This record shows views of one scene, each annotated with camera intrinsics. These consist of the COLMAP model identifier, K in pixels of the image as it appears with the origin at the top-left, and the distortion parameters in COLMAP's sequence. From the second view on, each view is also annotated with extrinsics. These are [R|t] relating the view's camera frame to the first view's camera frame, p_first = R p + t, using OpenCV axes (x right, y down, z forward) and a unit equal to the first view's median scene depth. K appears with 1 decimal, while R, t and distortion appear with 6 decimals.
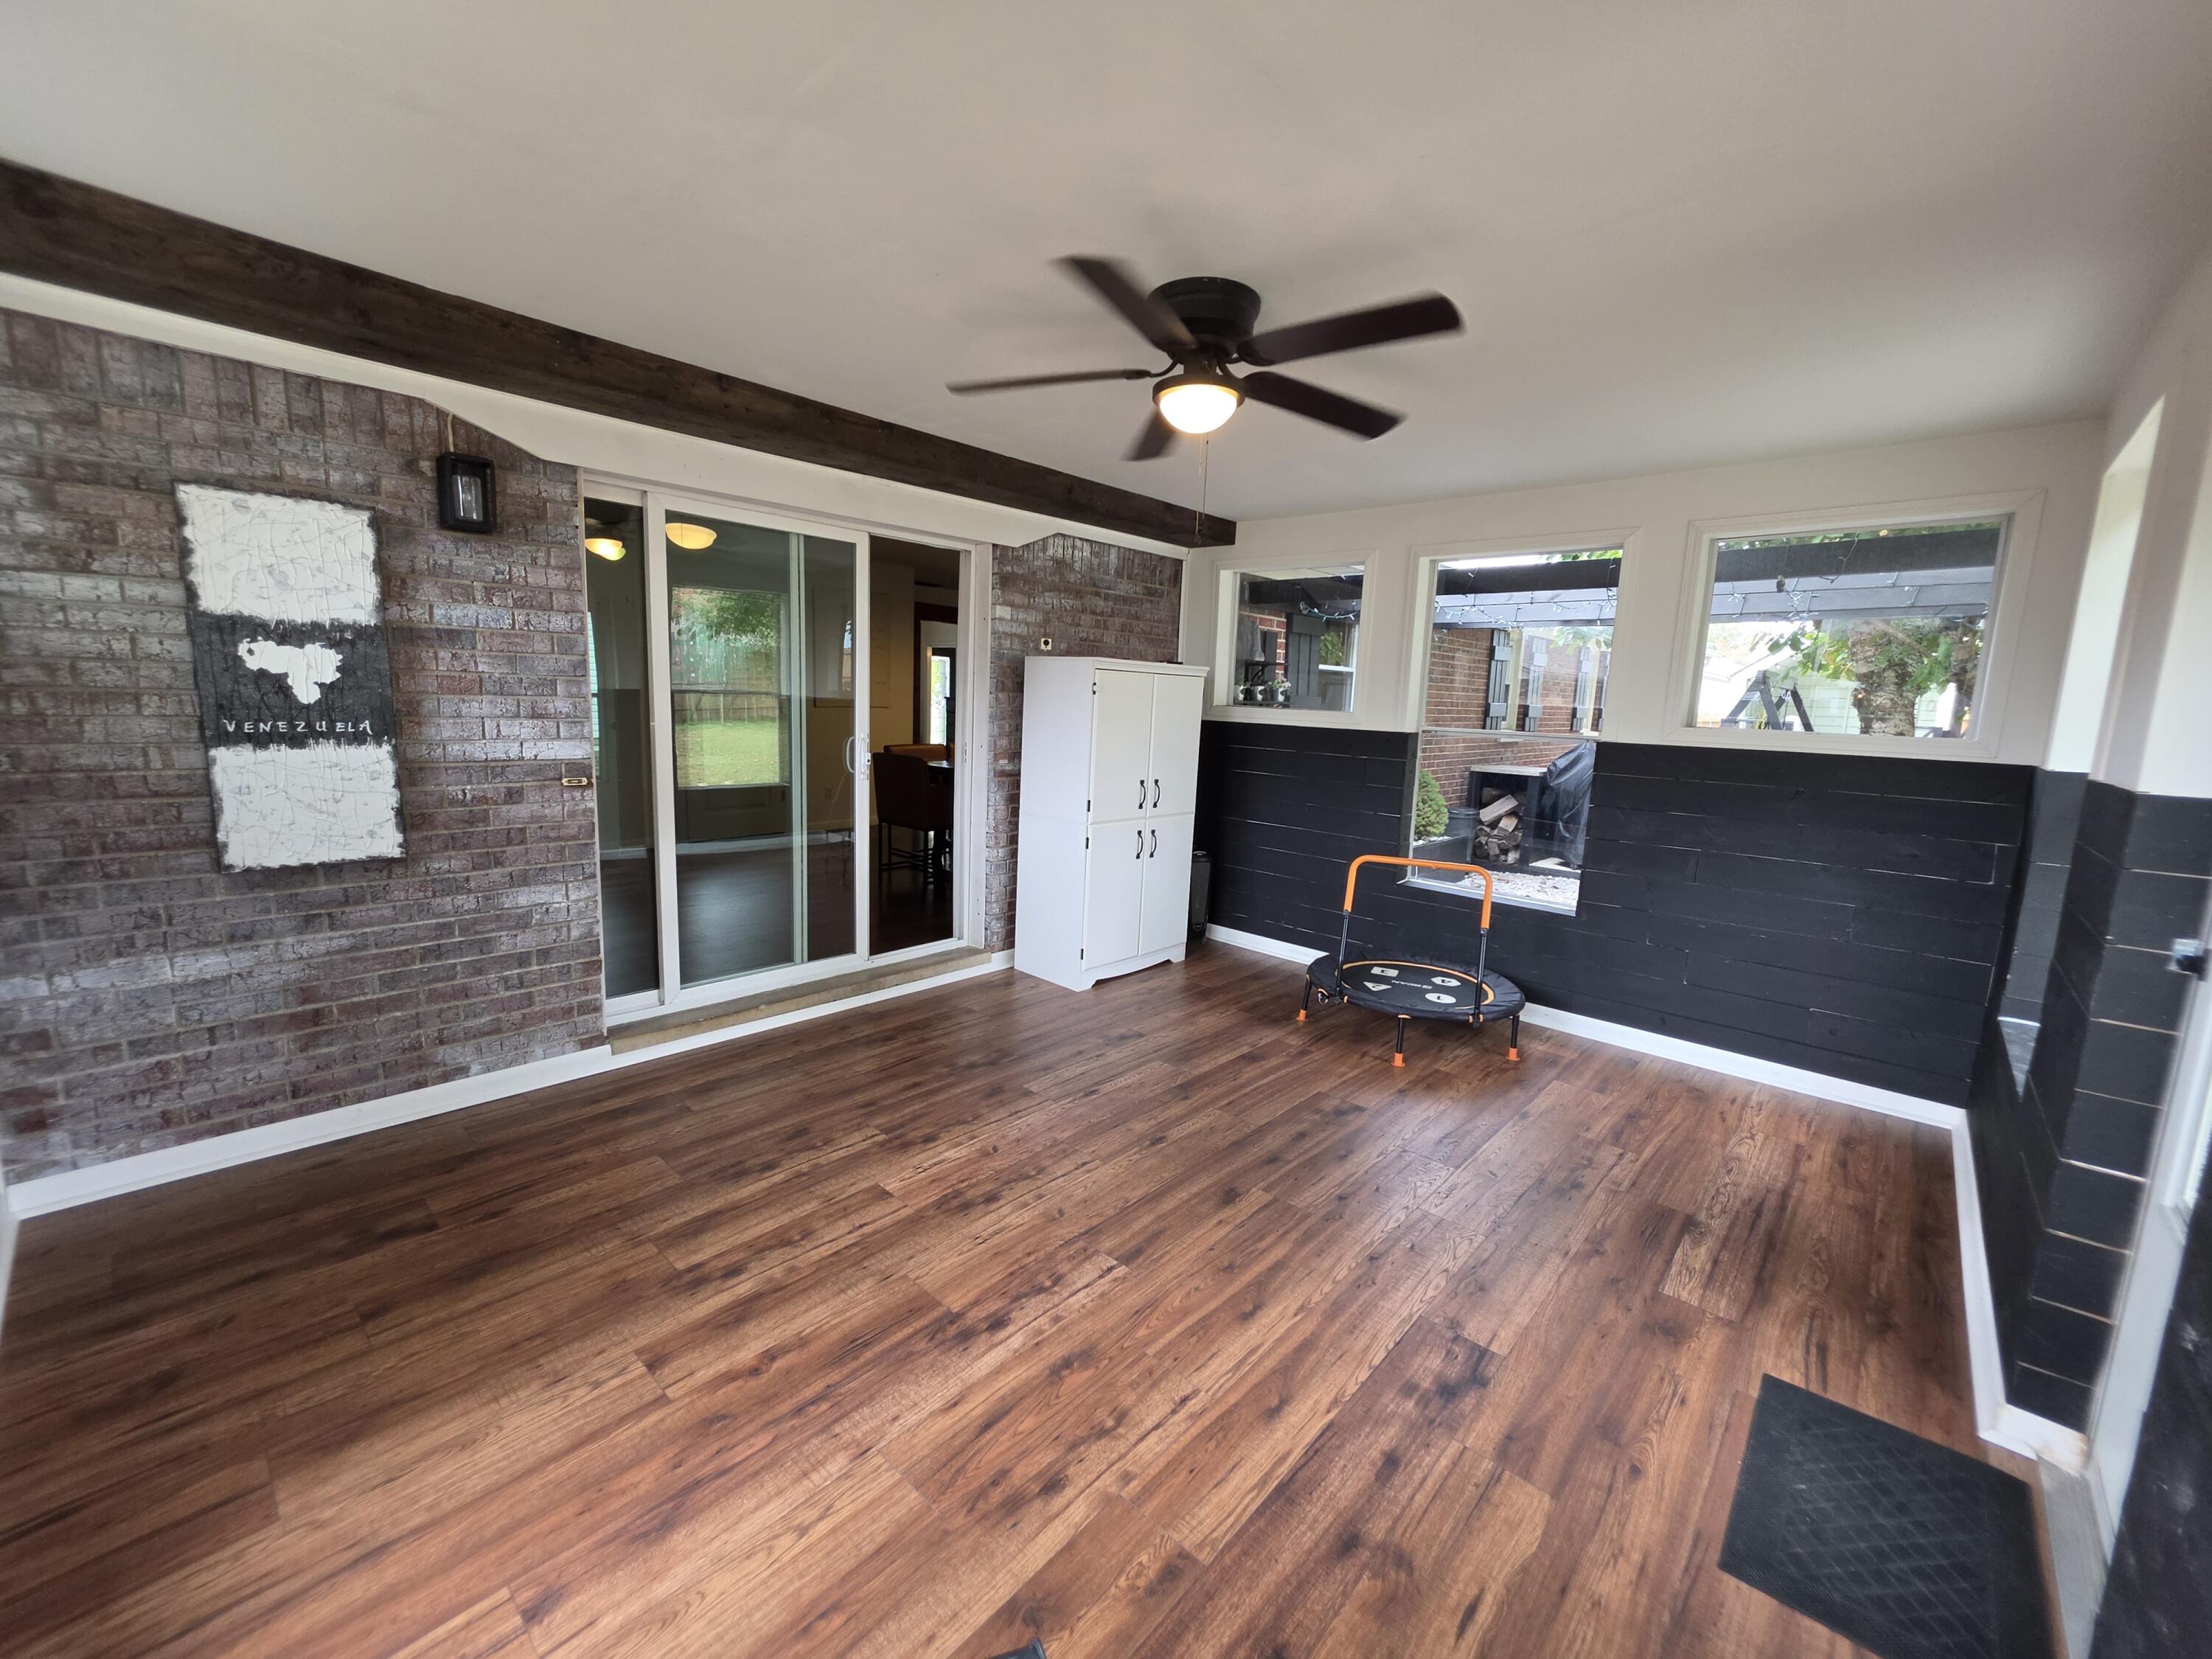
lens RADIAL K [[888.7, 0, 1107.5], [0, 888.7, 835.6], [0, 0, 1]] dist [0.000221, -0.001281]
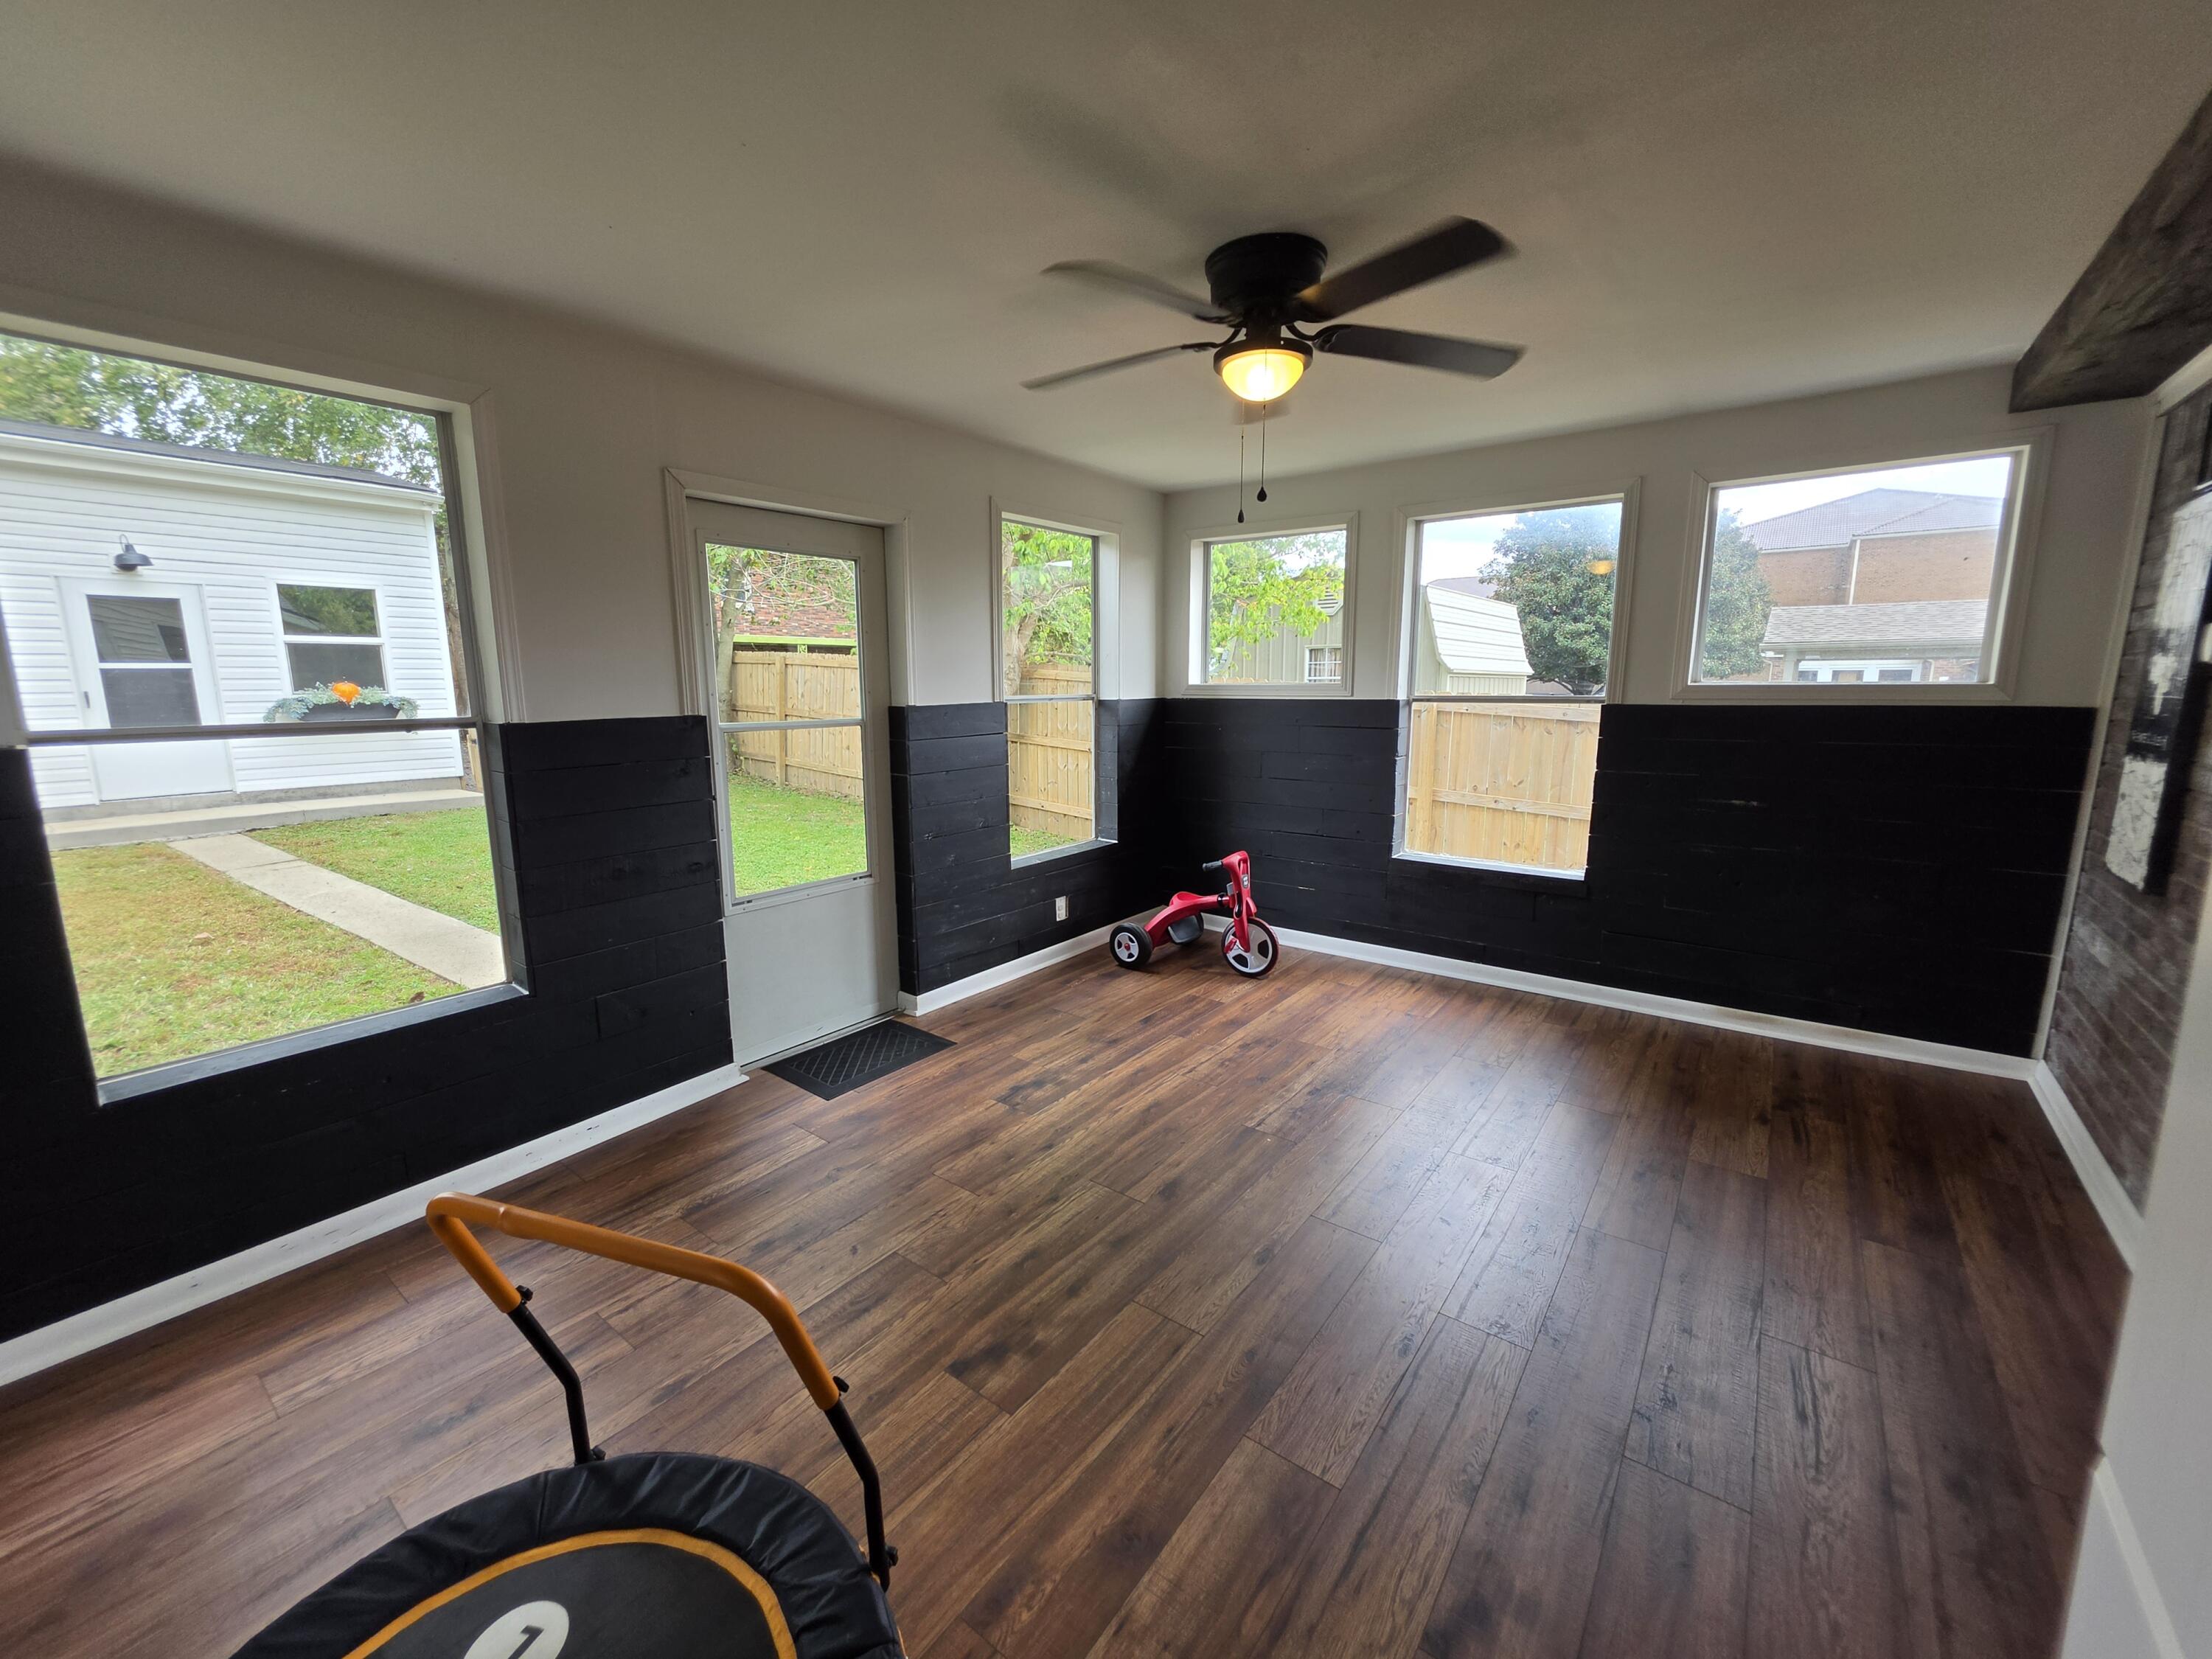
lens RADIAL K [[888.7, 0, 1091.2], [0, 888.7, 830.0], [0, 0, 1]] dist [0.000221, -0.001281]
pose [[-0.997007, -0.016602, -0.075514, 0.278092], [-0.039825, 0.947418, 0.317510, -0.254126], [0.066272, 0.319567, -0.945243, 1.640341]]
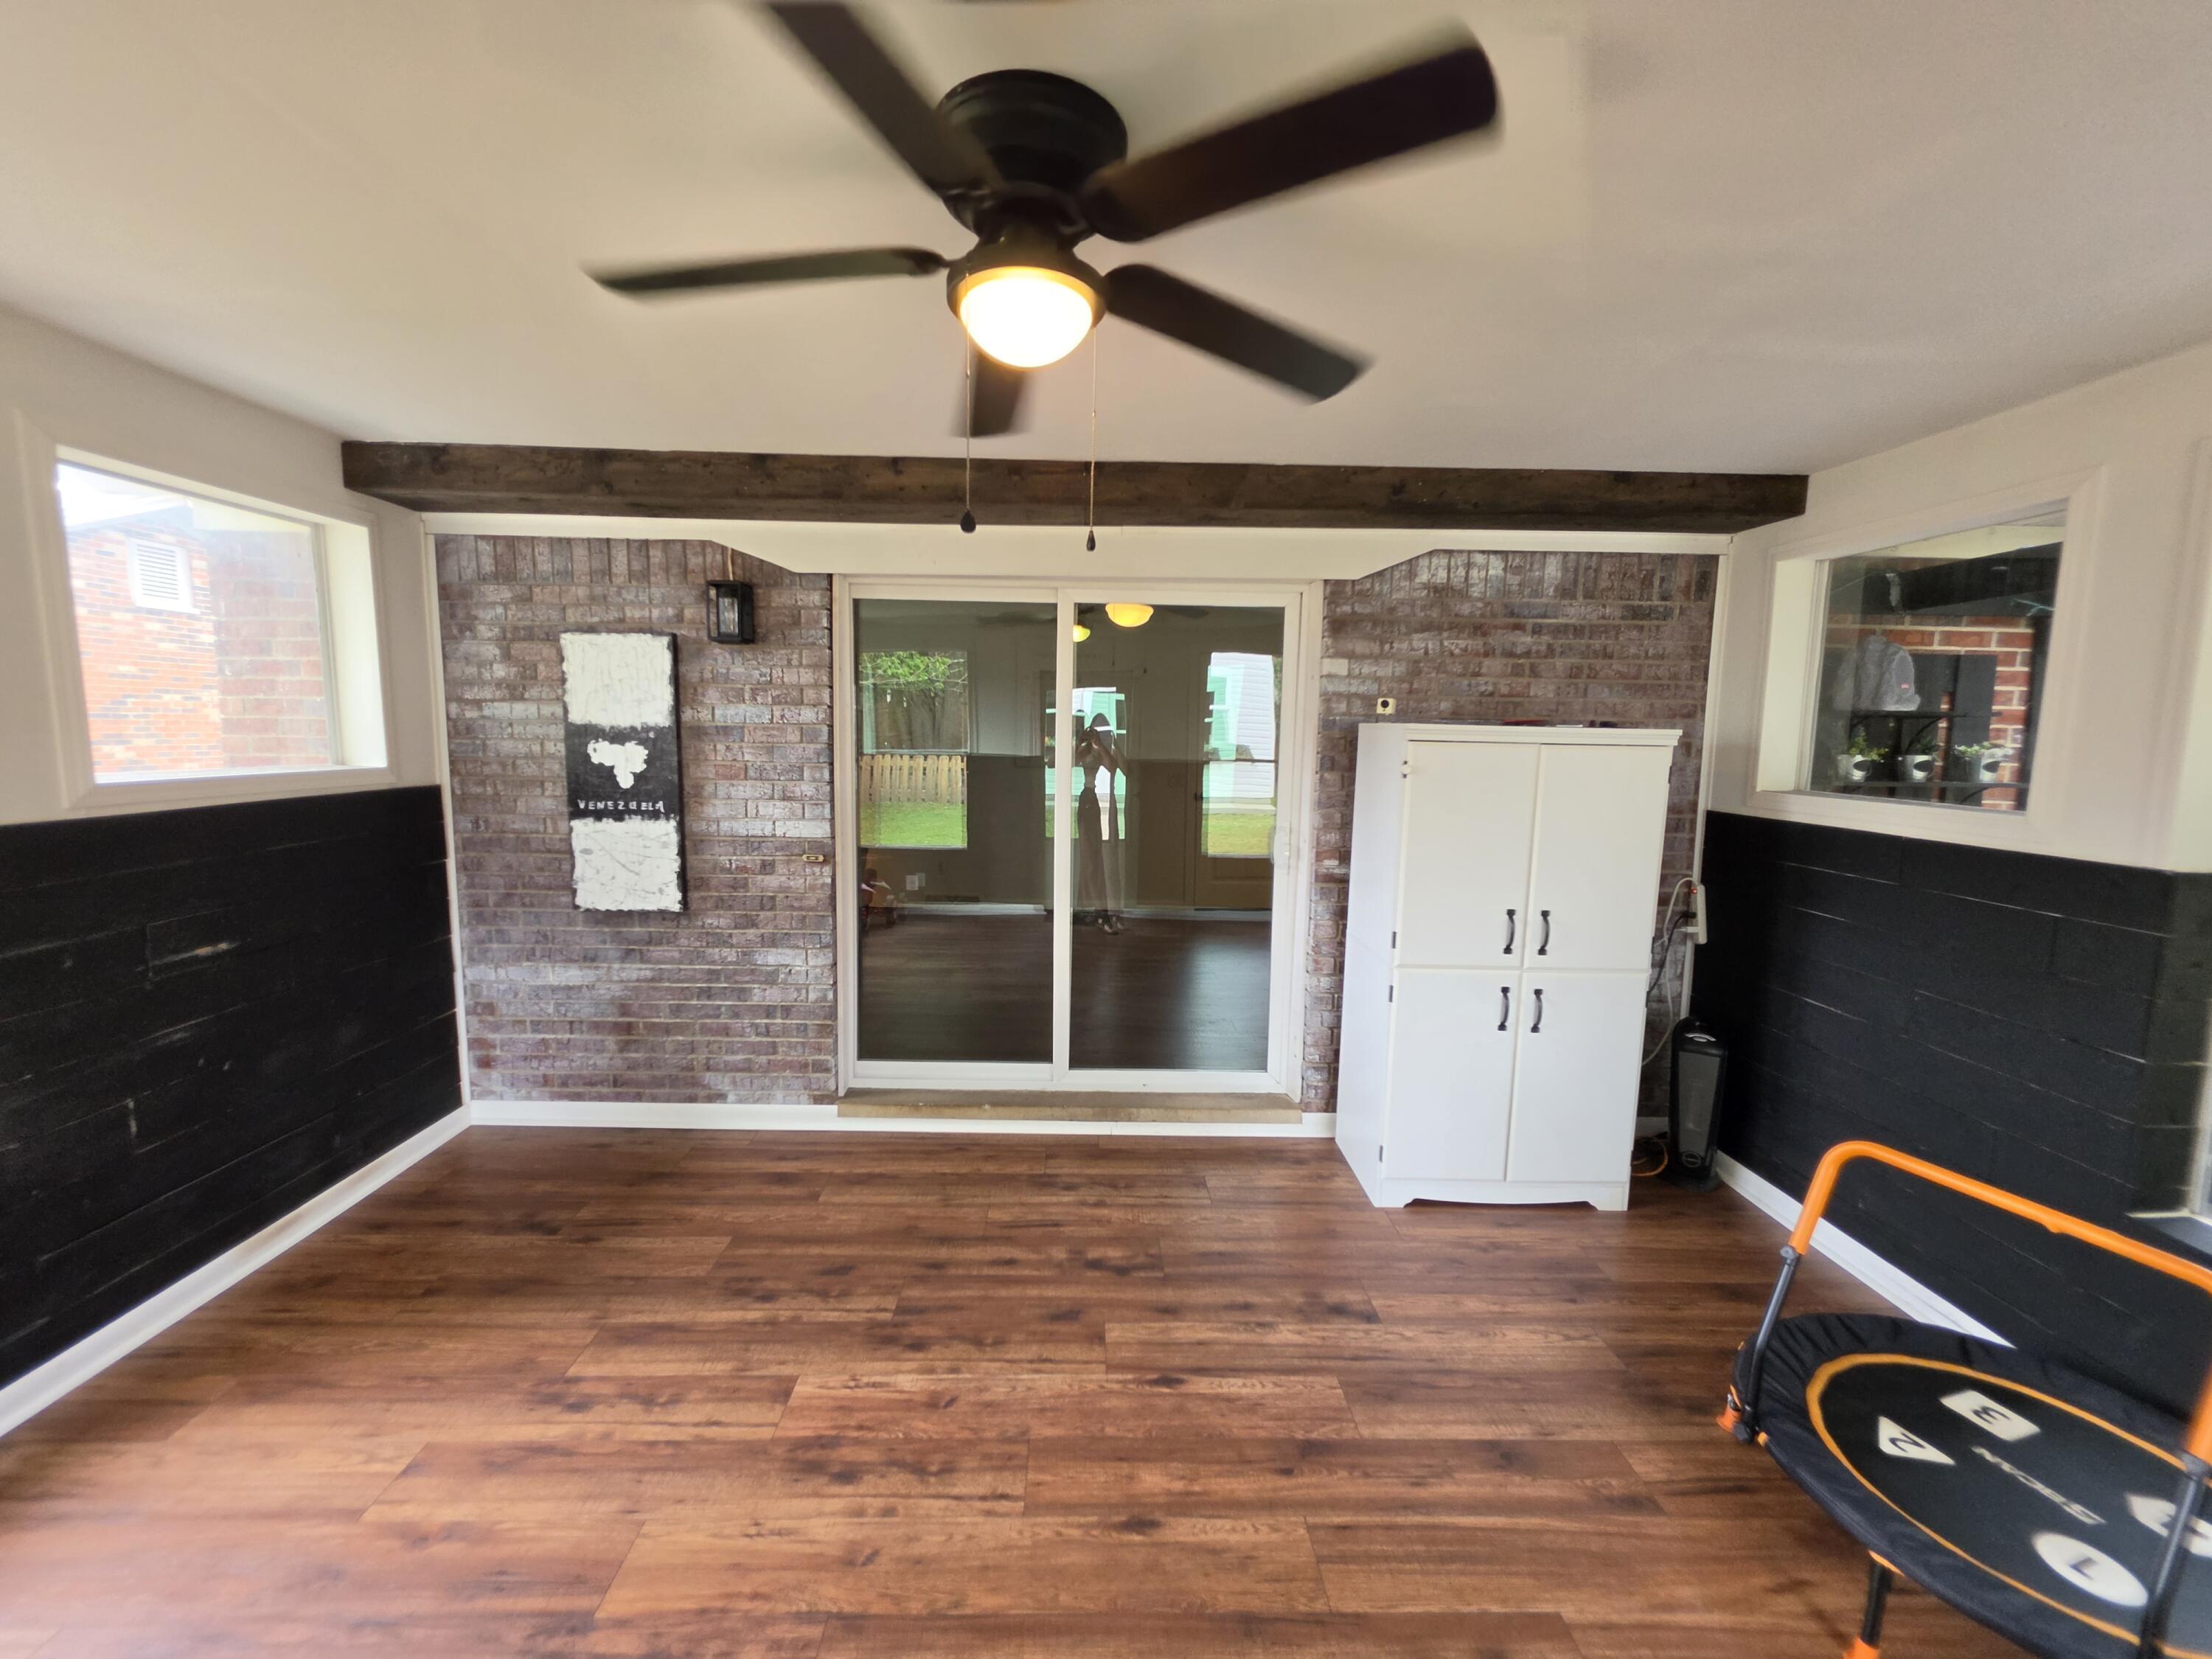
lens RADIAL K [[888.7, 0, 1099.1], [0, 888.7, 832.2], [0, 0, 1]] dist [0.000221, -0.001281]
pose [[0.687904, 0.056787, -0.723576, 0.459014], [-0.105088, 0.994222, -0.021879, -0.112861], [0.718153, 0.091090, 0.689897, 0.531072]]
